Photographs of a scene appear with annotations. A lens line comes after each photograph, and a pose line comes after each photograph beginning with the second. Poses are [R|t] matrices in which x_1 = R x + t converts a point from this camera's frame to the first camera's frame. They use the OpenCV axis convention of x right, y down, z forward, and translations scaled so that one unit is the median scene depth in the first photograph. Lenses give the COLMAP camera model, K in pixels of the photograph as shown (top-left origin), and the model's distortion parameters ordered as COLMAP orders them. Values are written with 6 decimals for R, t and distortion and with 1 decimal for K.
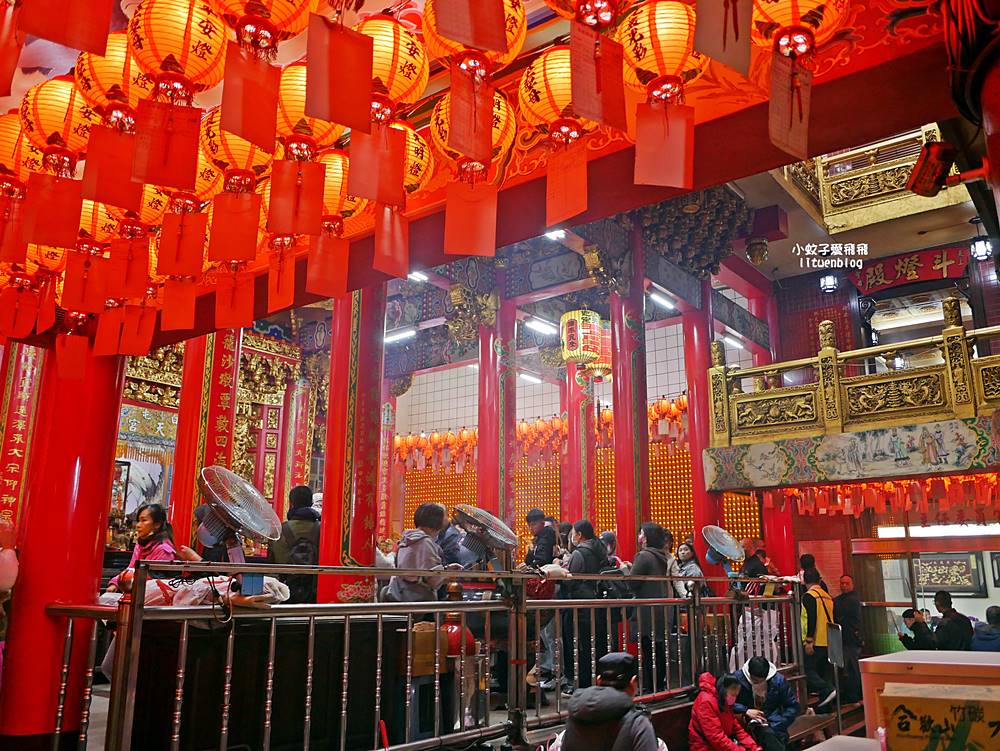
lens RADIAL K [[847.2, 0, 500.1], [0, 847.2, 375.4], [0, 0, 1]] dist [-0.048694, 0.013365]
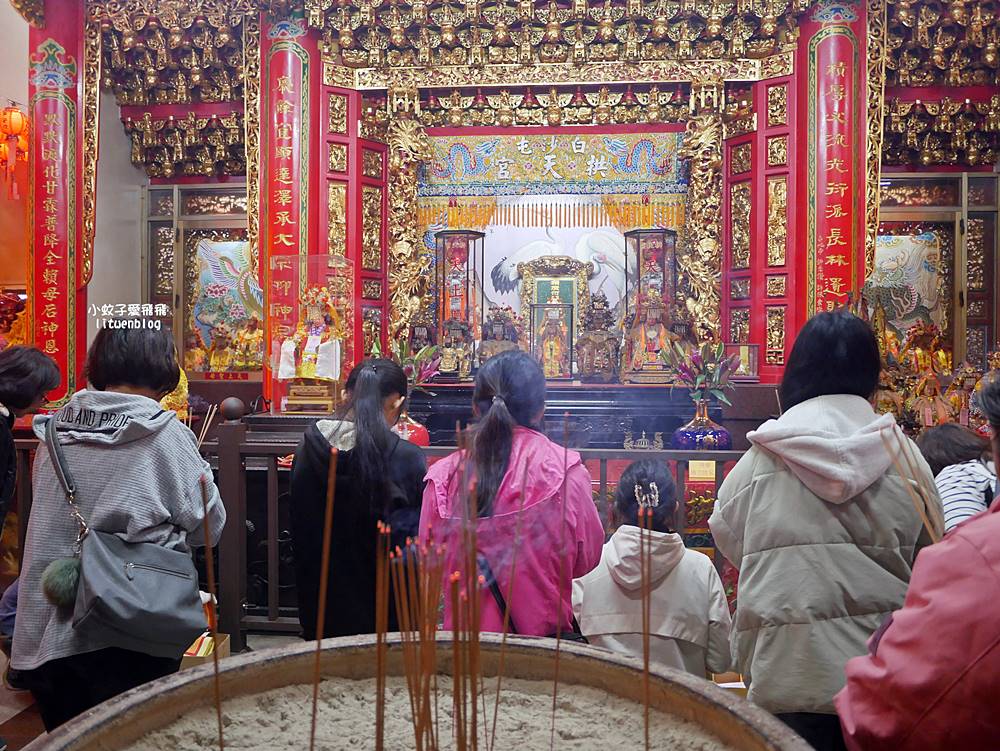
lens RADIAL K [[847.2, 0, 494.0], [0, 847.2, 380.6], [0, 0, 1]] dist [-0.048694, 0.013365]
pose [[0.532571, 0.017783, -0.846198, 0.065275], [0.200803, 0.968580, 0.146734, 0.106491], [0.822220, -0.248065, 0.512267, 0.595643]]
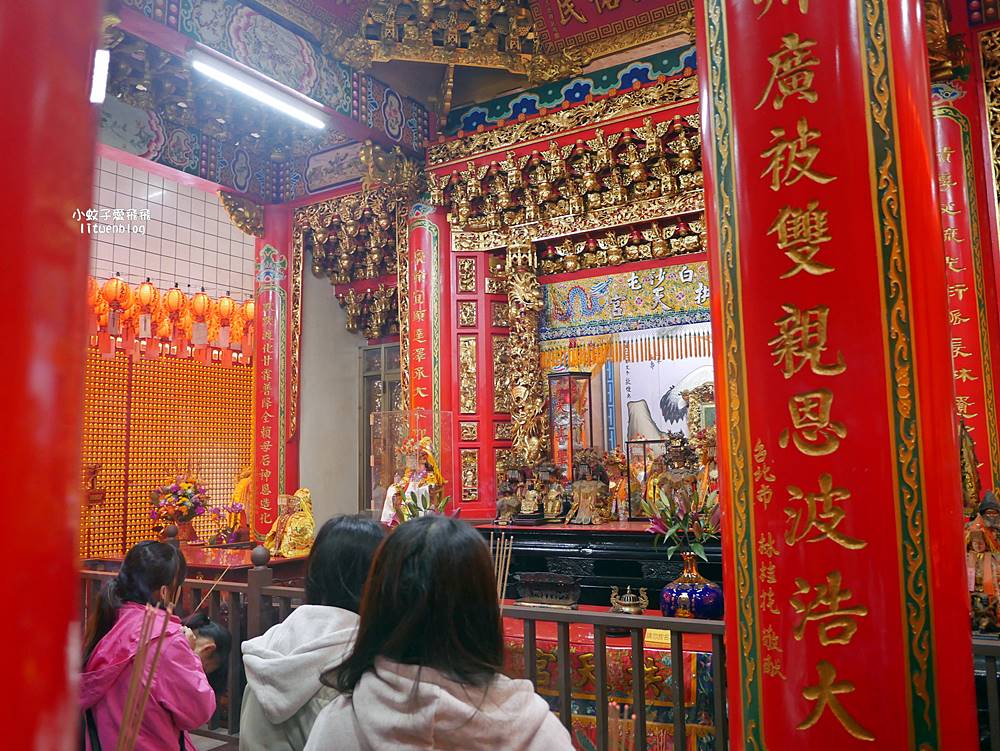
lens RADIAL K [[847.2, 0, 492.7], [0, 847.2, 372.4], [0, 0, 1]] dist [-0.048694, 0.013365]
pose [[0.082532, -0.127078, -0.988453, 0.138867], [0.256749, 0.961068, -0.102120, 0.132483], [0.962948, -0.245356, 0.111946, 0.765606]]
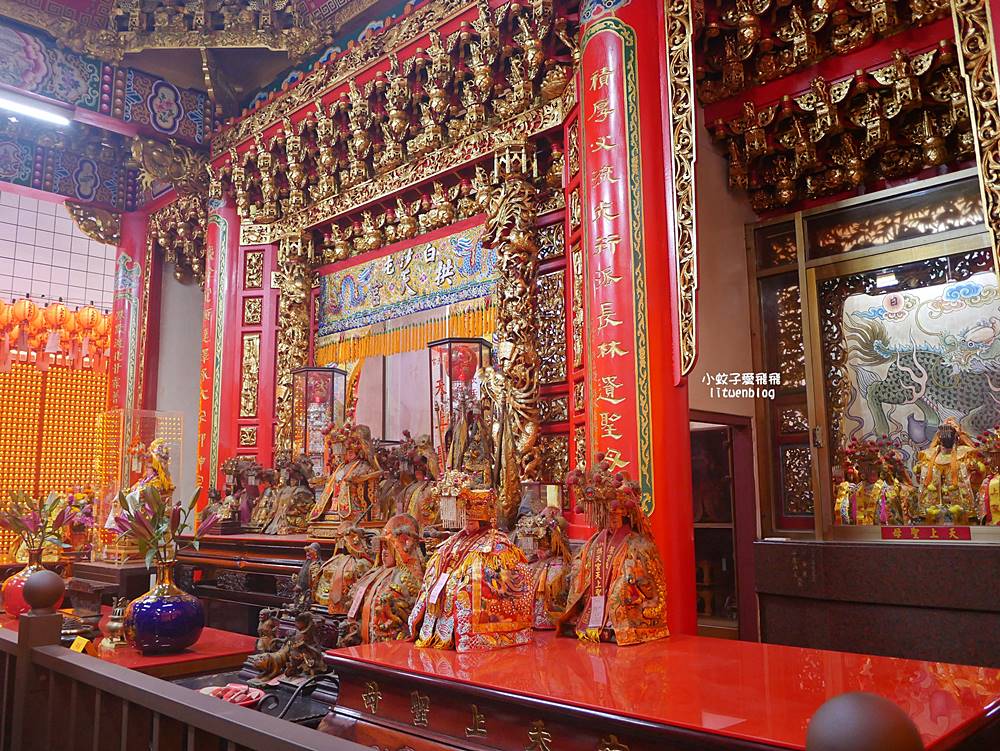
lens RADIAL K [[847.2, 0, 496.1], [0, 847.2, 366.4], [0, 0, 1]] dist [-0.048694, 0.013365]
pose [[-0.113769, -0.160859, -0.980398, 0.075851], [0.248969, 0.950702, -0.184878, 0.205692], [0.961806, -0.265122, -0.068111, 1.008878]]
